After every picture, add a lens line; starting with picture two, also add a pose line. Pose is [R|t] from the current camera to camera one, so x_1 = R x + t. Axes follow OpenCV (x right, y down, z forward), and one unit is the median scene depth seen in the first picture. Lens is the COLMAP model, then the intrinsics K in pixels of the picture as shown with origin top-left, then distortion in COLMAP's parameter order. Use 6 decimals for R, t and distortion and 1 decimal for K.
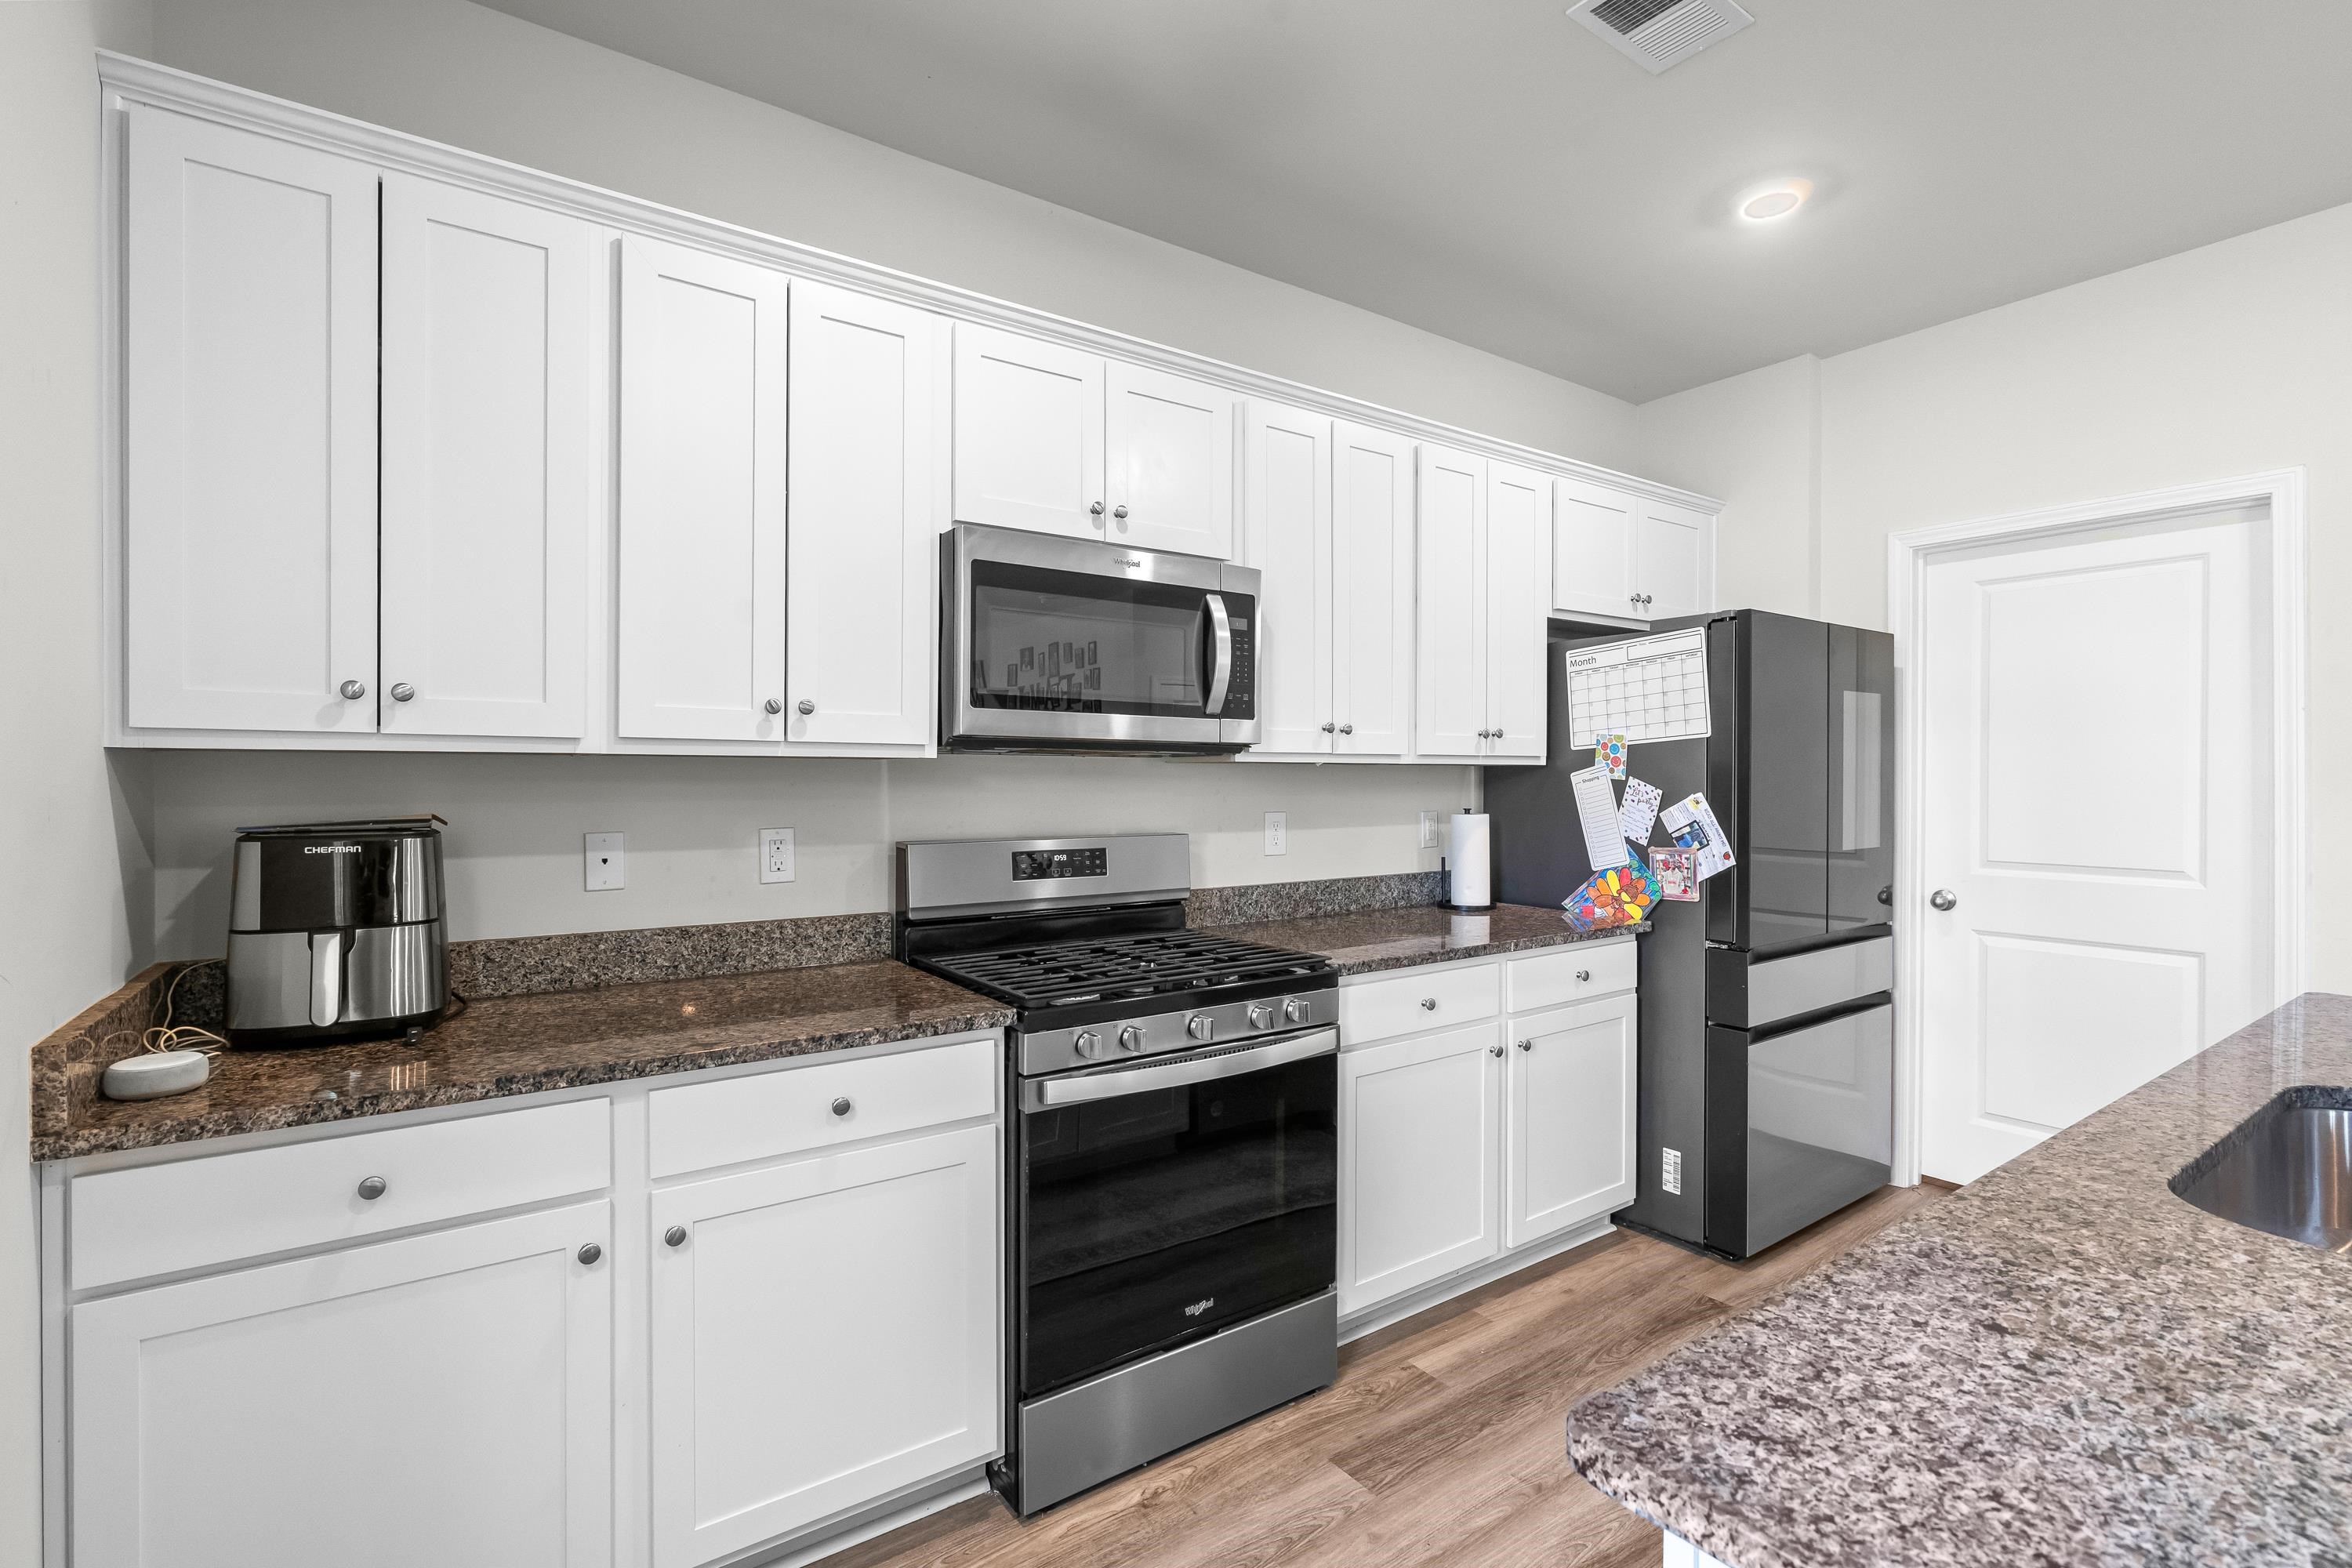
lens RADIAL K [[1068.6, 0, 1157.7], [0, 1068.6, 778.5], [0, 0, 1]] dist [-0.004797, 0.001787]
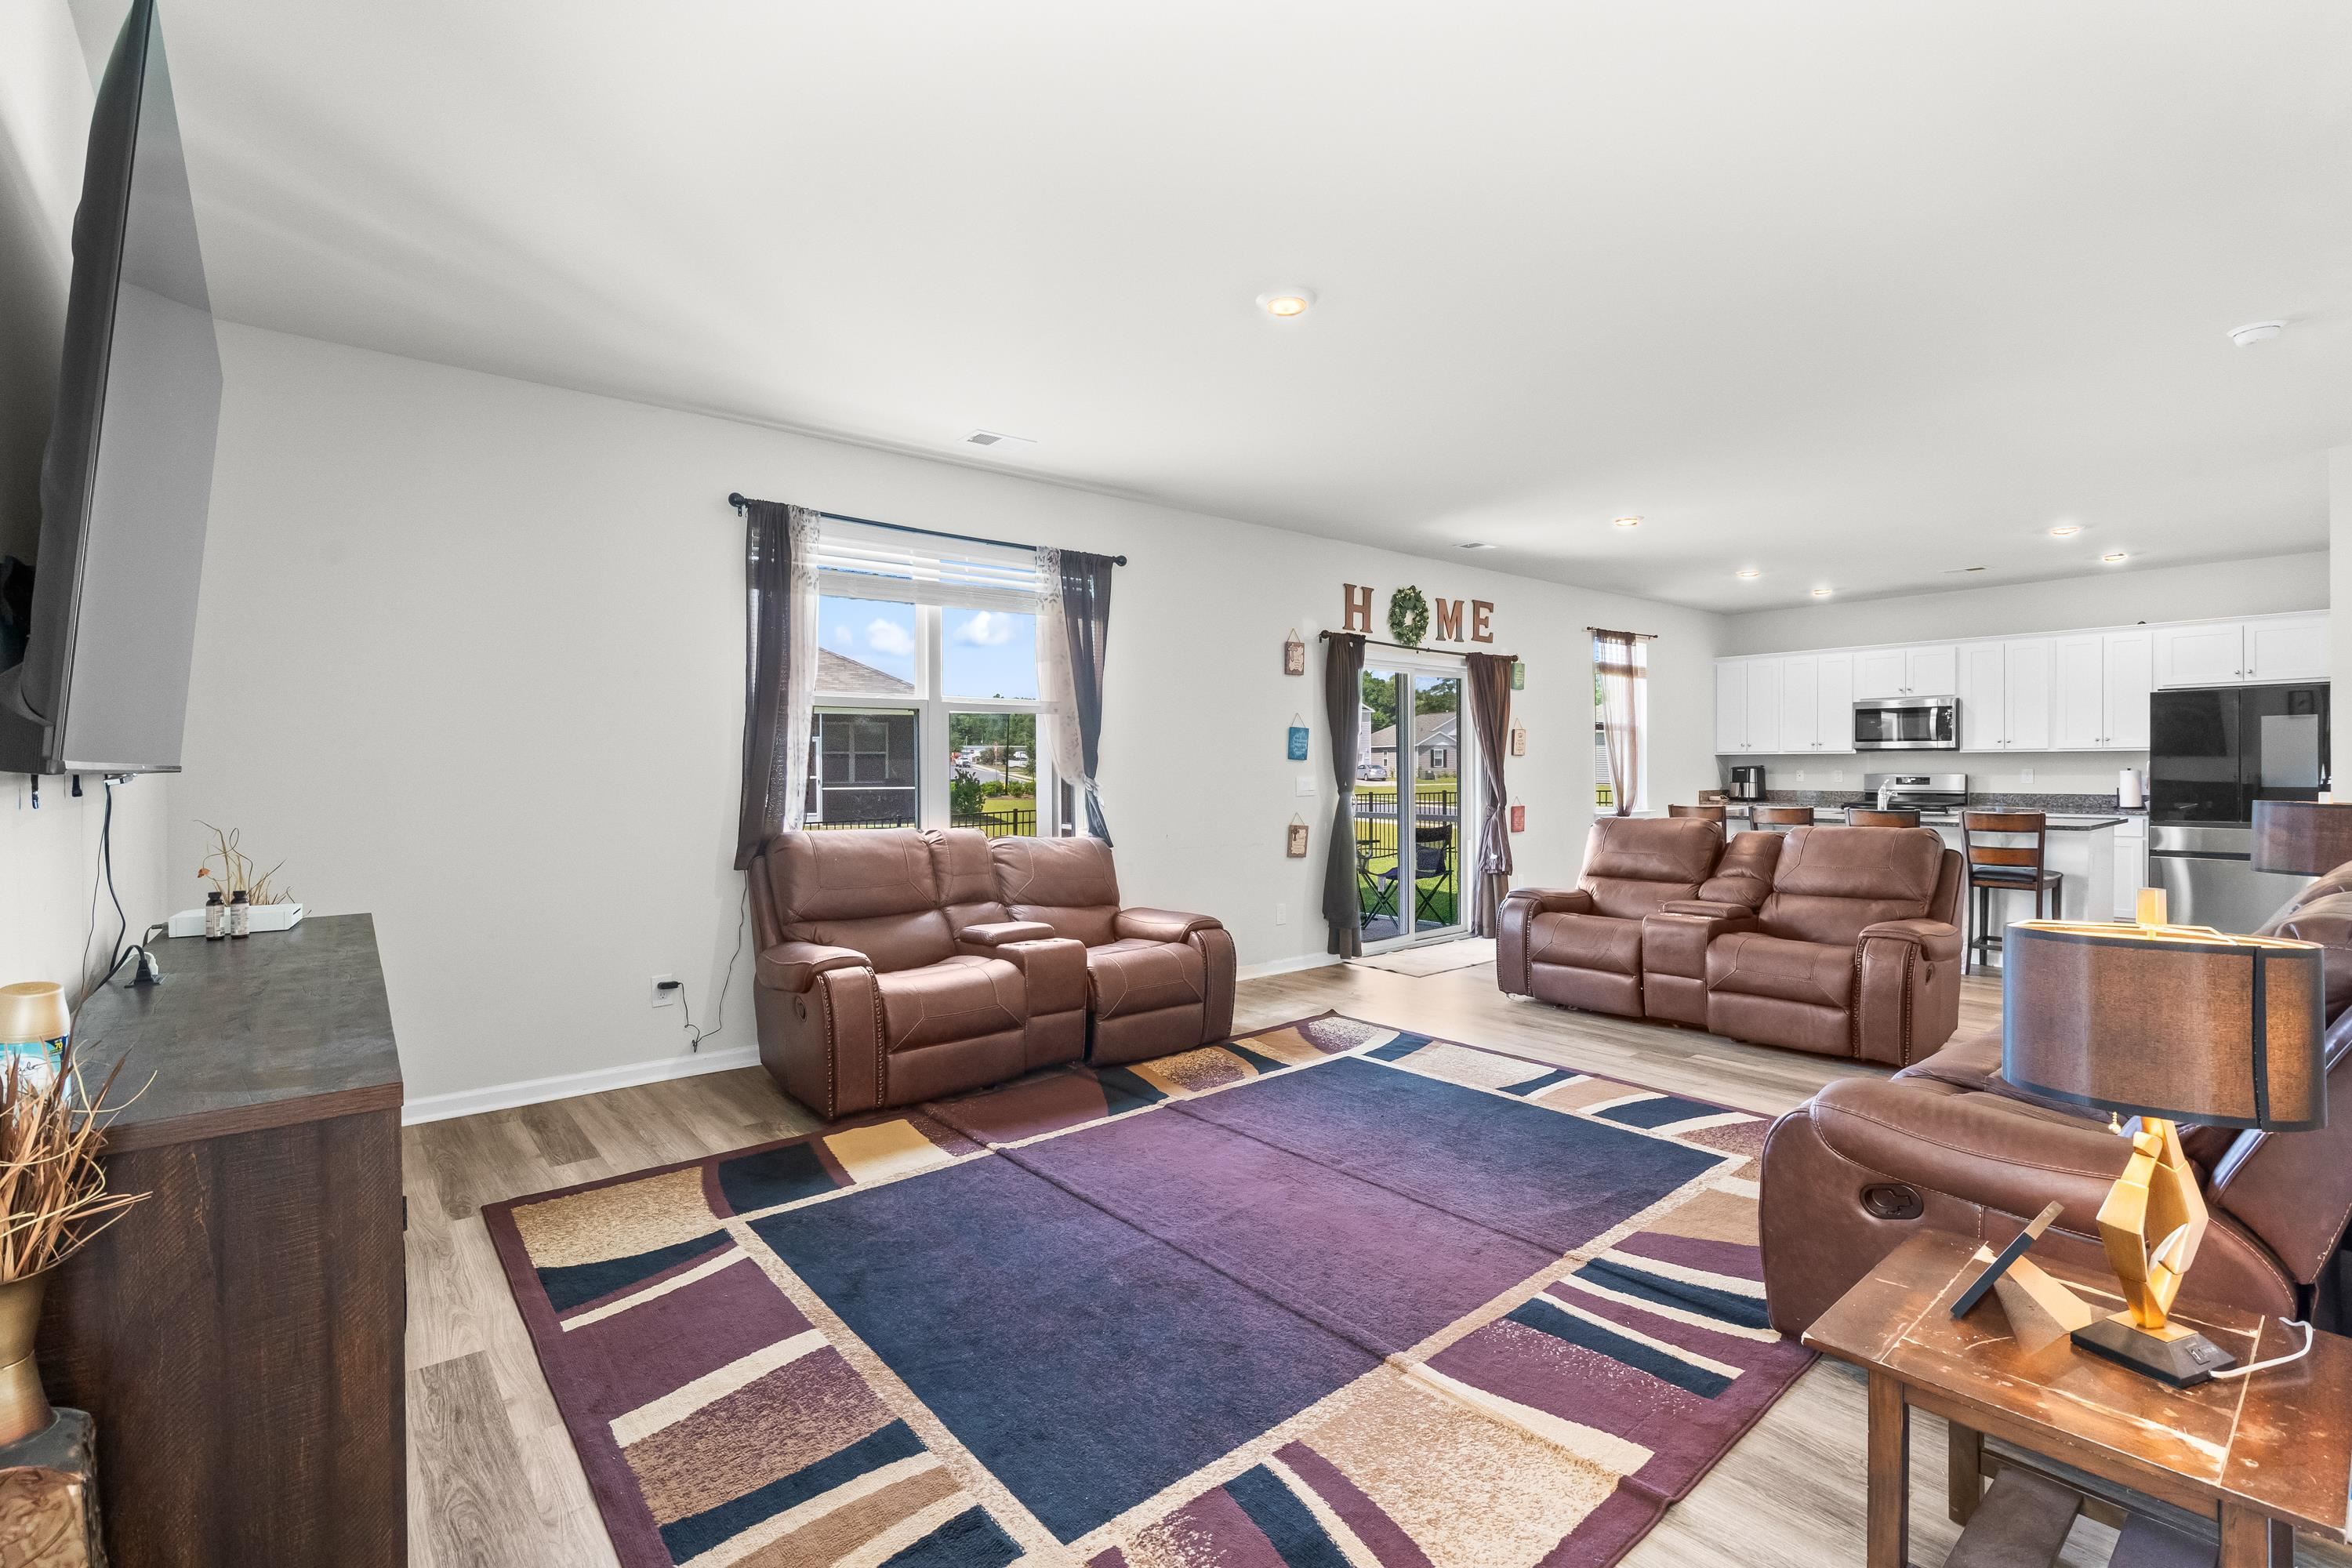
lens RADIAL K [[1068.6, 0, 1167.1], [0, 1068.6, 782.0], [0, 0, 1]] dist [-0.004797, 0.001787]
pose [[0.074160, 0.014145, -0.997146, 3.708601], [0.002658, 0.999893, 0.014382, 0.025490], [0.997243, -0.003717, 0.074114, -2.015573]]
